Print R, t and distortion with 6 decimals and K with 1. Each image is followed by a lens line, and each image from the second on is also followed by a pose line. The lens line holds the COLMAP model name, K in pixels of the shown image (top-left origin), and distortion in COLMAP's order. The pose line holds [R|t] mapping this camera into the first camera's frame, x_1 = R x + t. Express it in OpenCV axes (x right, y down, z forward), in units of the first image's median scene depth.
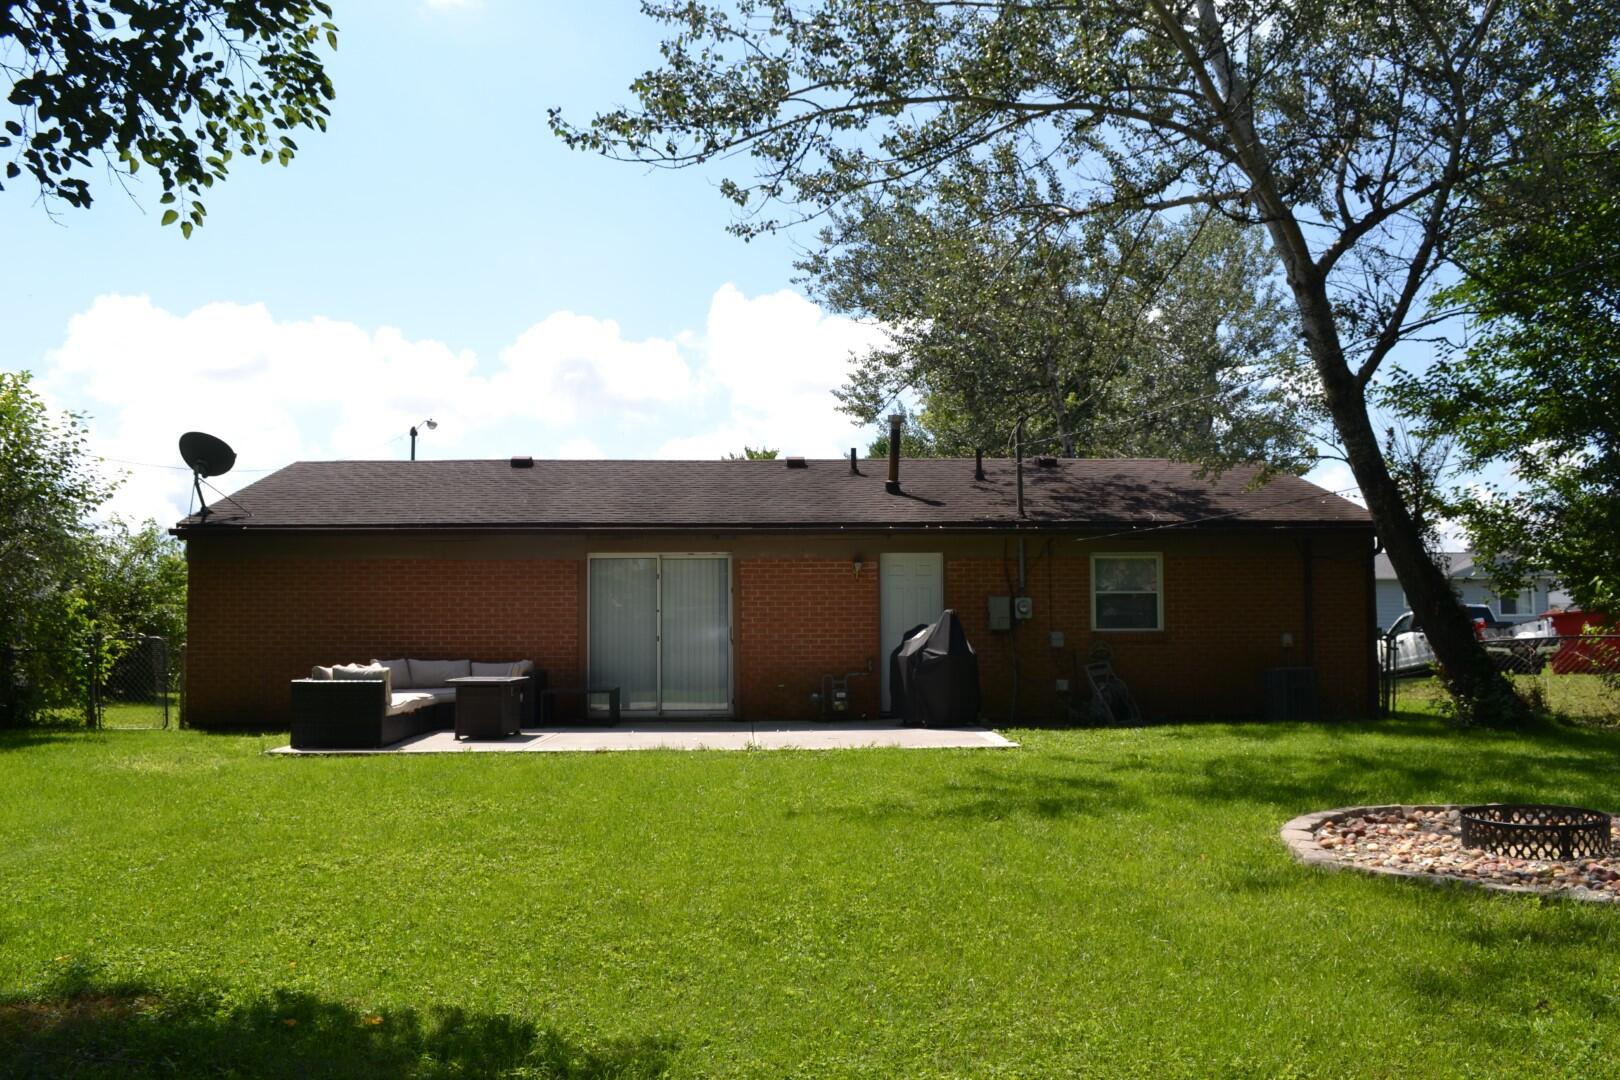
lens RADIAL K [[1296.2, 0, 812.0], [0, 1296.2, 541.7], [0, 0, 1]] dist [-0.079973, 0.012720]
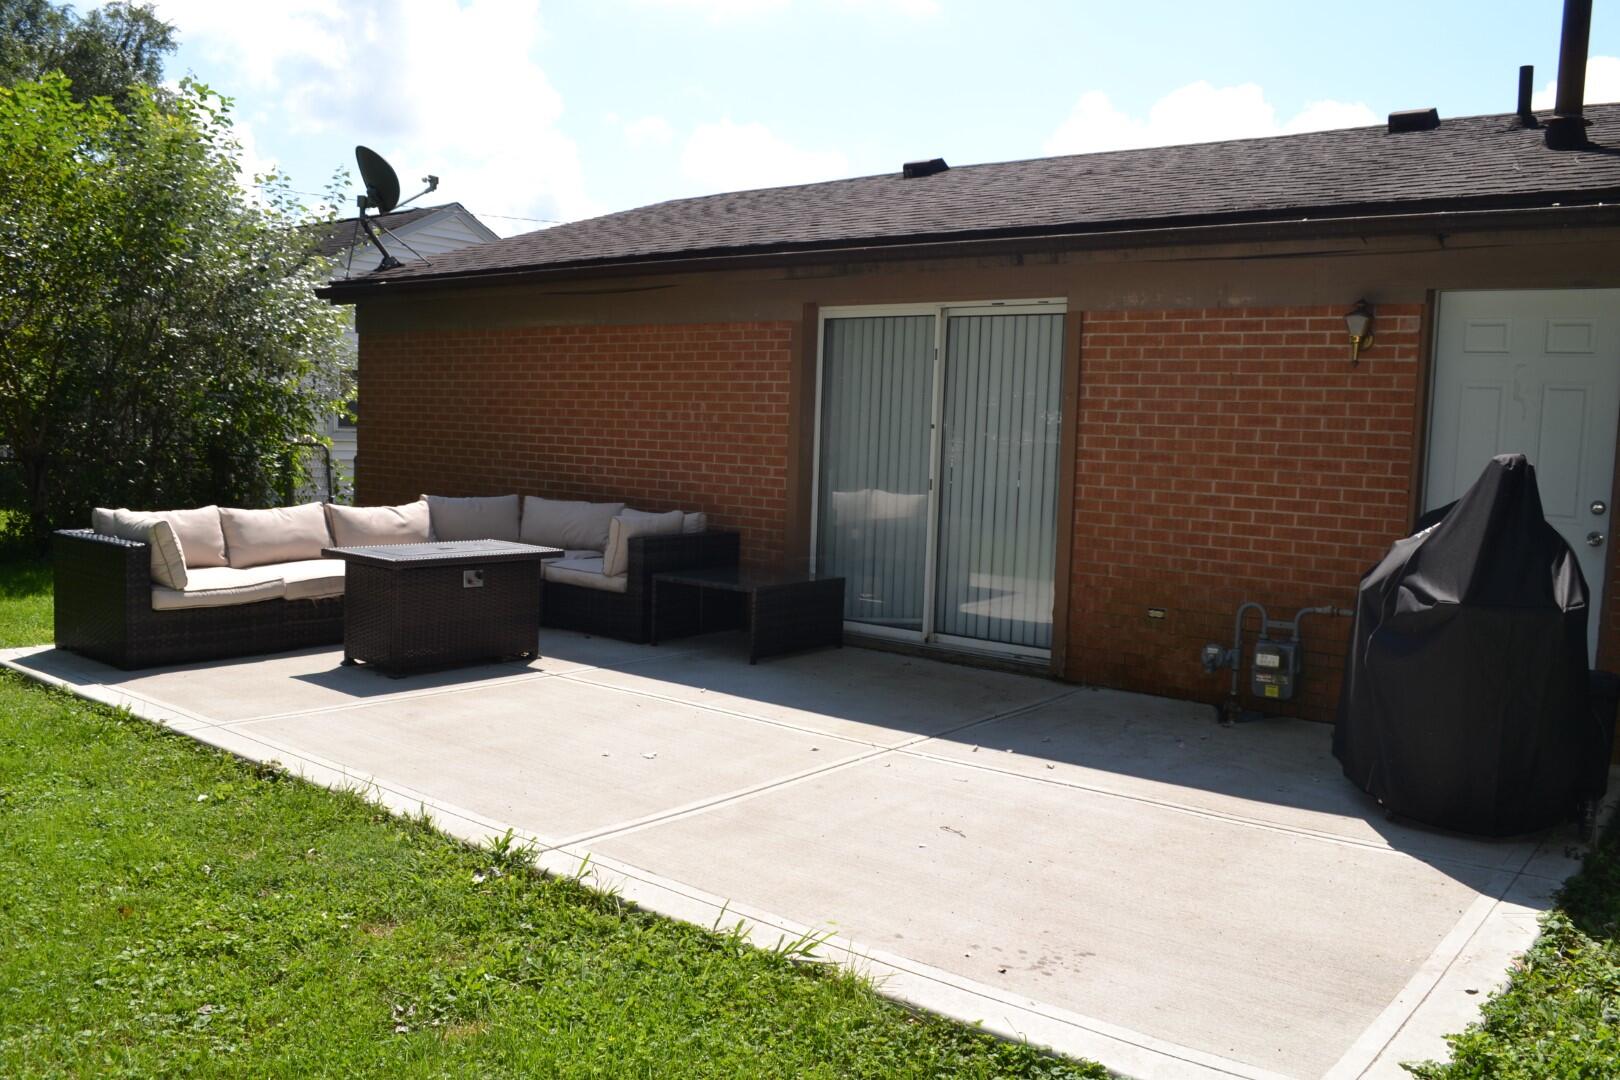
lens RADIAL K [[1296.2, 0, 807.6], [0, 1296.2, 537.3], [0, 0, 1]] dist [-0.079973, 0.012720]
pose [[0.759207, 0.087470, -0.644944, 0.158767], [0.006870, 0.989796, 0.142328, 0.026056], [0.650813, -0.112488, 0.750859, 0.614635]]
